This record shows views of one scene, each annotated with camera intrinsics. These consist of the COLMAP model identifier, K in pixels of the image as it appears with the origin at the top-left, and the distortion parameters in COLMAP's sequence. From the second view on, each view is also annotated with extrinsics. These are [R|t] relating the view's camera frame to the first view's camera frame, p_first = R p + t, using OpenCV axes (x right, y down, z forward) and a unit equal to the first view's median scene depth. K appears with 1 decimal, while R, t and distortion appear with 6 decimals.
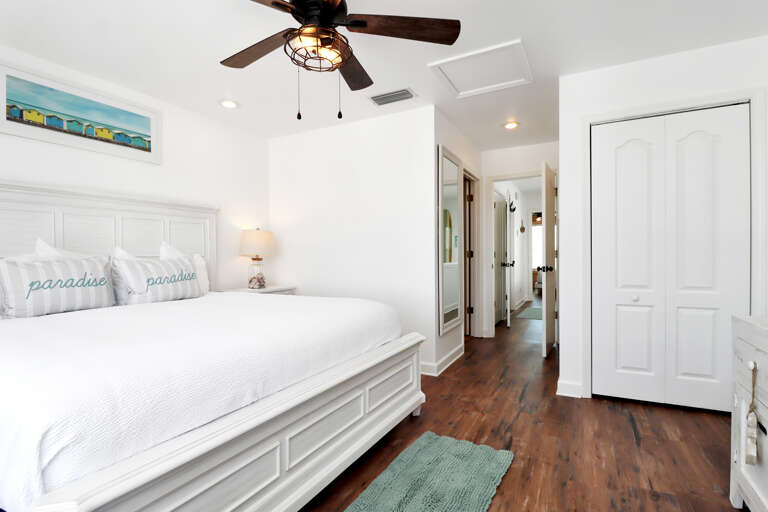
lens RADIAL K [[383.0, 0, 378.9], [0, 383.0, 259.2], [0, 0, 1]] dist [-0.002763, -0.010202]
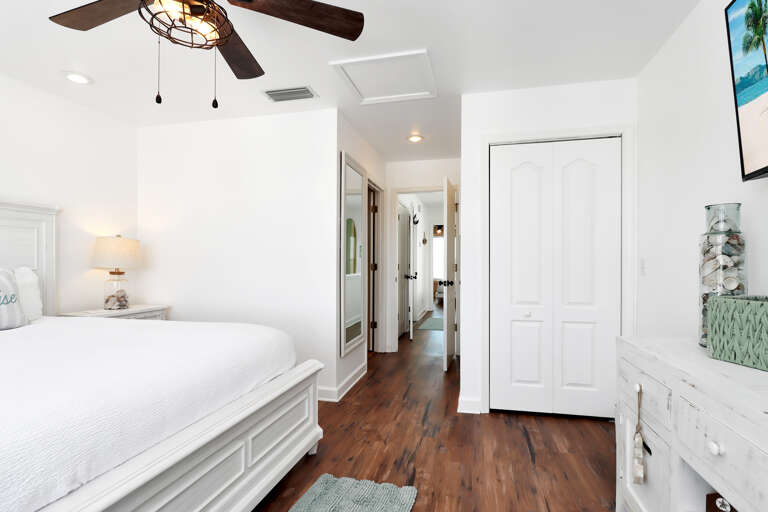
lens RADIAL K [[383.0, 0, 389.5], [0, 383.0, 255.8], [0, 0, 1]] dist [-0.002763, -0.010202]
pose [[0.963401, 0.013206, 0.267738, 0.026523], [-0.006938, 0.999680, -0.024343, -0.027872], [-0.267973, 0.021595, 0.963184, 0.092747]]
